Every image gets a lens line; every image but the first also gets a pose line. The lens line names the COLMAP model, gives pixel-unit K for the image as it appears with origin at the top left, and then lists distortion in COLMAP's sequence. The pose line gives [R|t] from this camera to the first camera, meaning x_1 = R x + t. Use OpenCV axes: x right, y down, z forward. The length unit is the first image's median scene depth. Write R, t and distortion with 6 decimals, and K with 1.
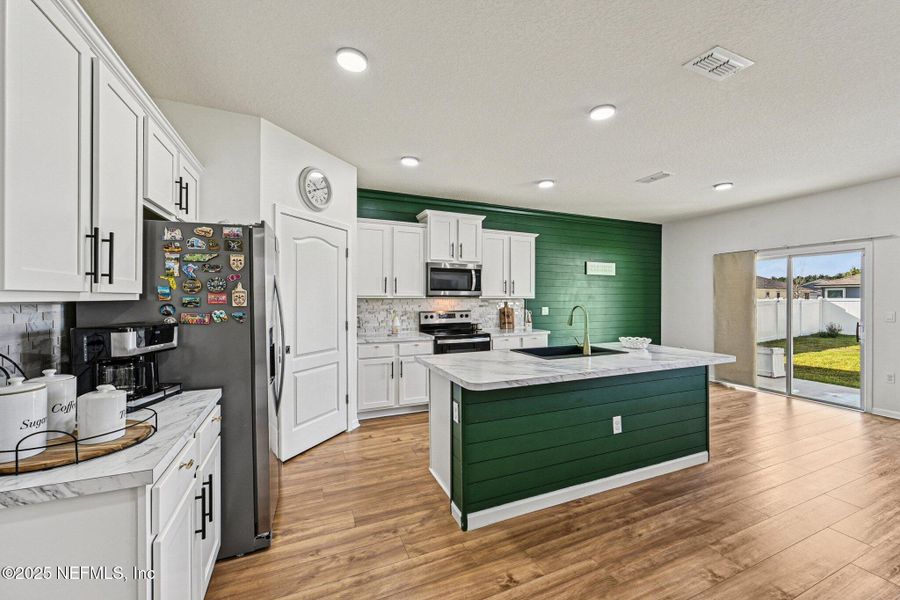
lens RADIAL K [[359.1, 0, 454.4], [0, 359.1, 299.0], [0, 0, 1]] dist [-0.004504, -0.000183]
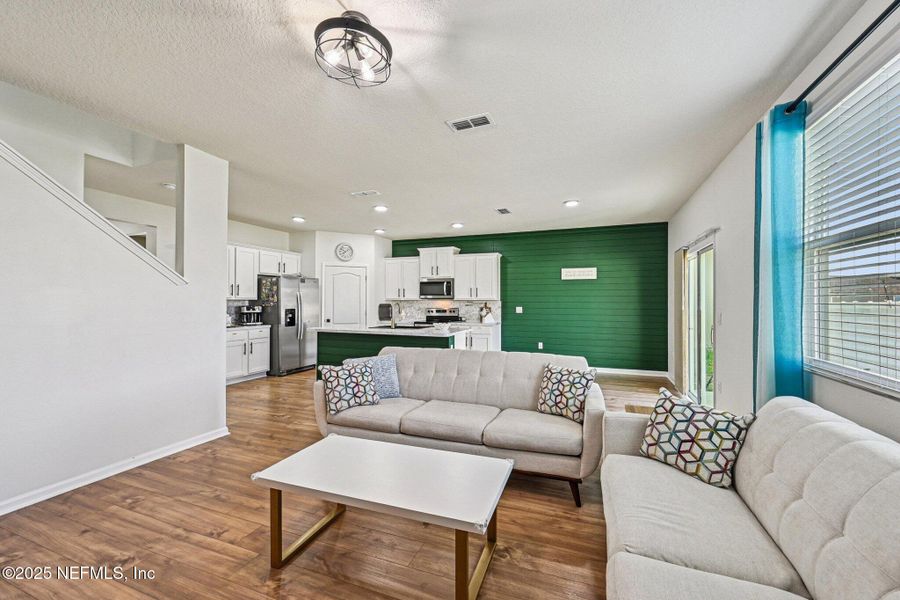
lens RADIAL K [[359.1, 0, 461.9], [0, 359.1, 301.8], [0, 0, 1]] dist [-0.004504, -0.000183]
pose [[0.721087, -0.000596, -0.692845, 1.195164], [-0.002465, 0.999991, -0.003426, 0.011120], [0.692841, 0.004178, 0.721079, -0.082116]]
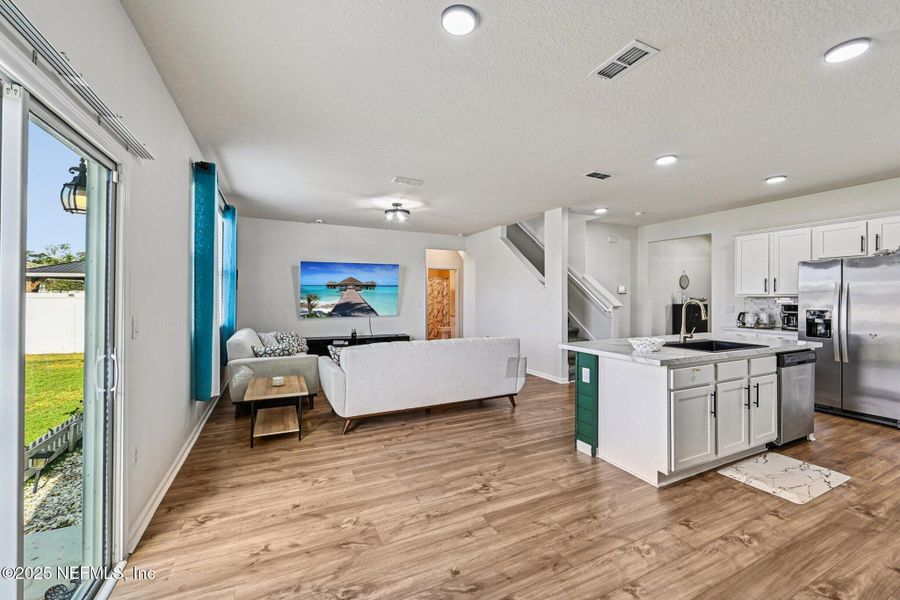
lens RADIAL K [[359.1, 0, 453.3], [0, 359.1, 299.1], [0, 0, 1]] dist [-0.004504, -0.000183]
pose [[-0.999479, -0.006297, -0.031648, 0.704701], [-0.006591, 0.999936, 0.009174, 0.004890], [0.031589, 0.009378, -0.999457, 1.299754]]
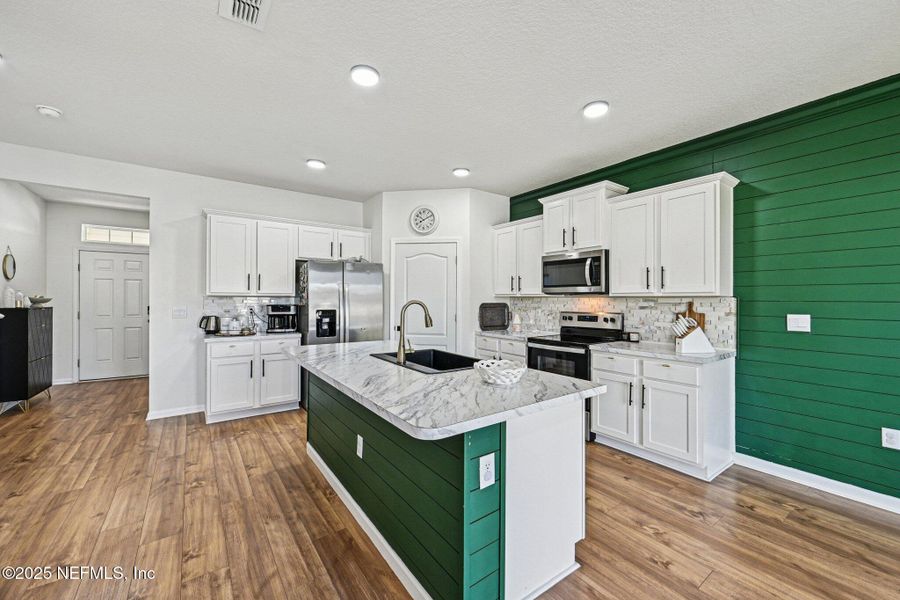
lens RADIAL K [[359.1, 0, 460.5], [0, 359.1, 296.8], [0, 0, 1]] dist [-0.004504, -0.000183]
pose [[0.229907, -0.006901, -0.973188, 0.721192], [-0.006448, 0.999942, -0.008614, 0.007851], [0.973191, 0.008256, 0.229850, 0.568428]]
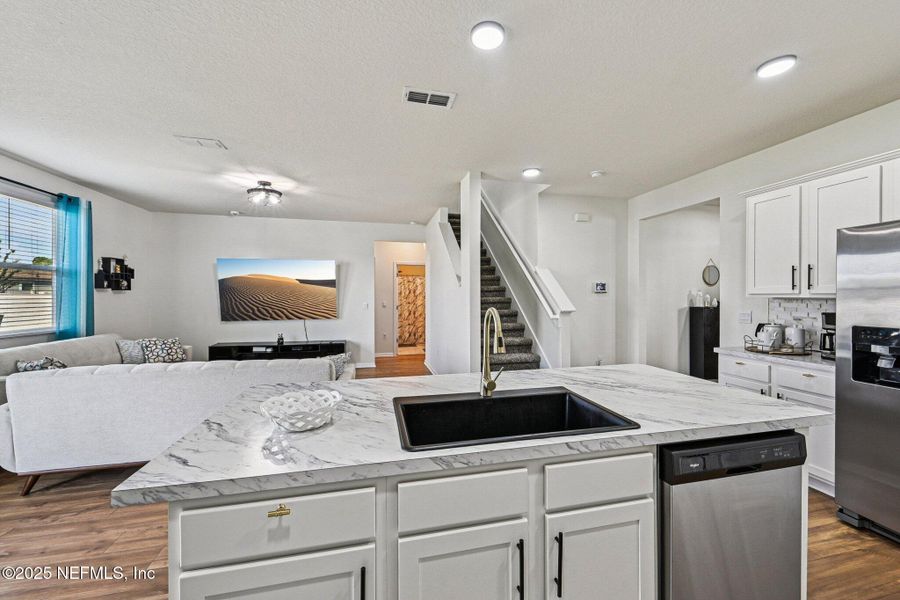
lens RADIAL K [[359.1, 0, 452.5], [0, 359.1, 296.4], [0, 0, 1]] dist [-0.004504, -0.000183]
pose [[-0.984976, -0.004955, 0.172618, 0.199996], [-0.003682, 0.999964, 0.007691, -0.003731], [-0.172650, 0.006940, -0.984959, 0.951580]]
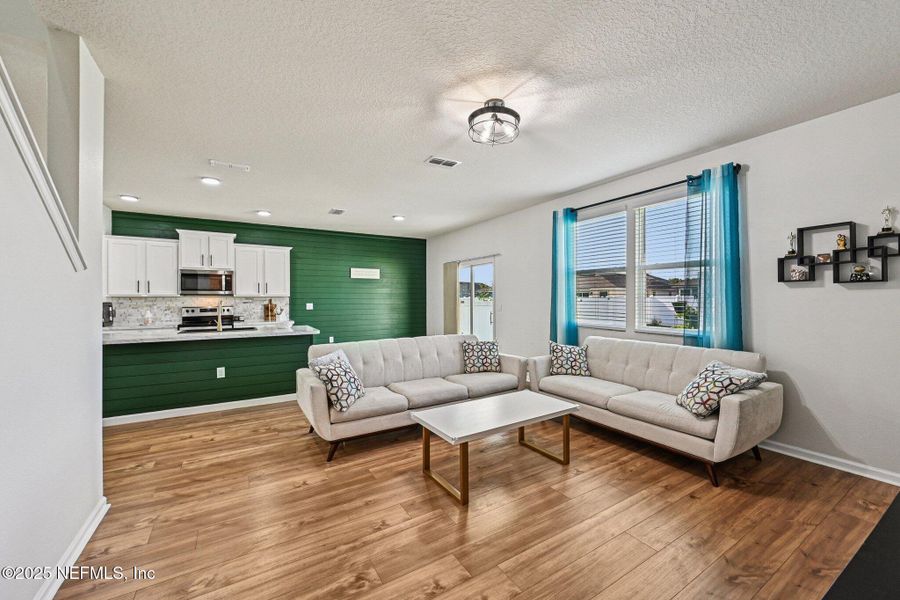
lens RADIAL K [[359.1, 0, 460.4], [0, 359.1, 299.0], [0, 0, 1]] dist [-0.004504, -0.000183]
pose [[0.987828, -0.005576, 0.155449, 0.704631], [0.005708, 0.999984, -0.000403, 0.012600], [-0.155444, 0.001285, 0.987844, -0.428903]]
